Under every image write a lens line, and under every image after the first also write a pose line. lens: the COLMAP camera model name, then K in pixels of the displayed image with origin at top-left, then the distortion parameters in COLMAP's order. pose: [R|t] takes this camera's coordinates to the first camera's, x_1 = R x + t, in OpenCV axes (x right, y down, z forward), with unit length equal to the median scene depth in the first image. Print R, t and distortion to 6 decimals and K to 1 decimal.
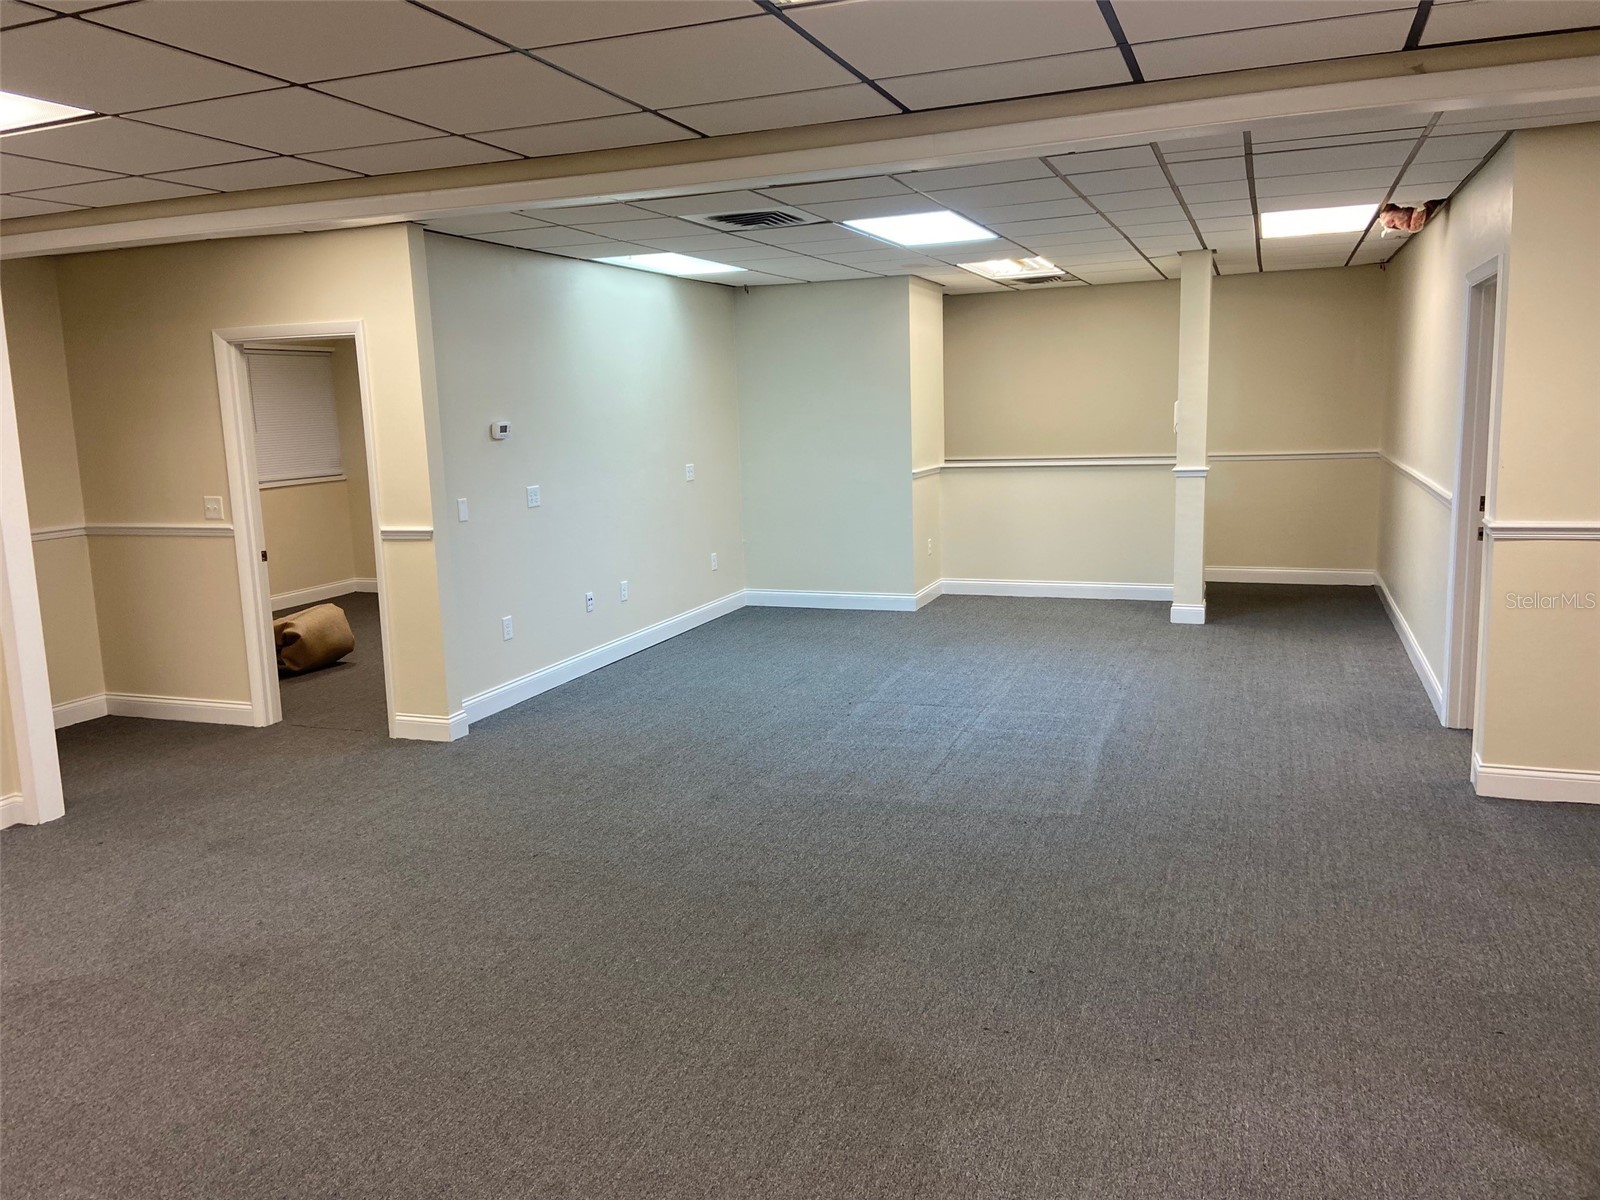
lens RADIAL K [[1211.3, 0, 774.4], [0, 1211.3, 595.0], [0, 0, 1]] dist [0.006126, 0.000763]
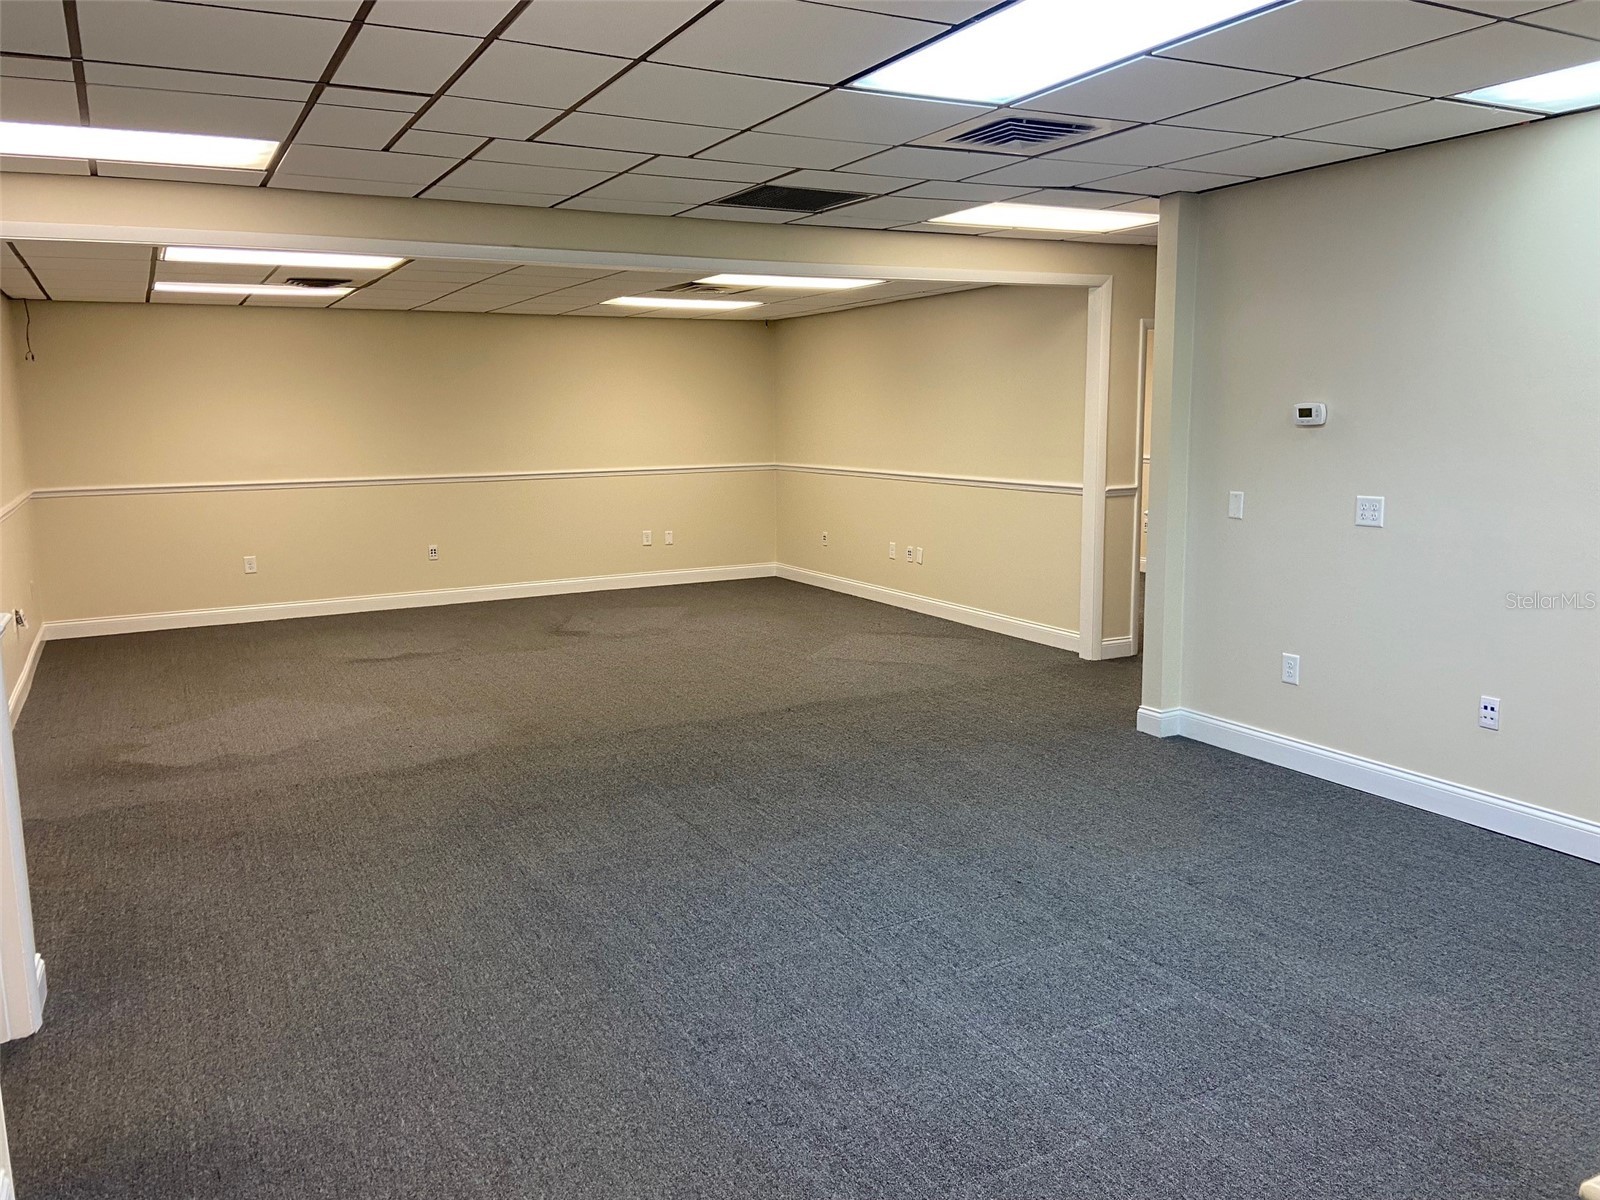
lens RADIAL K [[1211.3, 0, 774.4], [0, 1211.3, 595.0], [0, 0, 1]] dist [0.006126, 0.000763]
pose [[-0.652922, 0.157195, -0.740934, 0.631683], [-0.084291, 0.957071, 0.277328, -0.230366], [0.752721, 0.243527, -0.611642, 1.359725]]
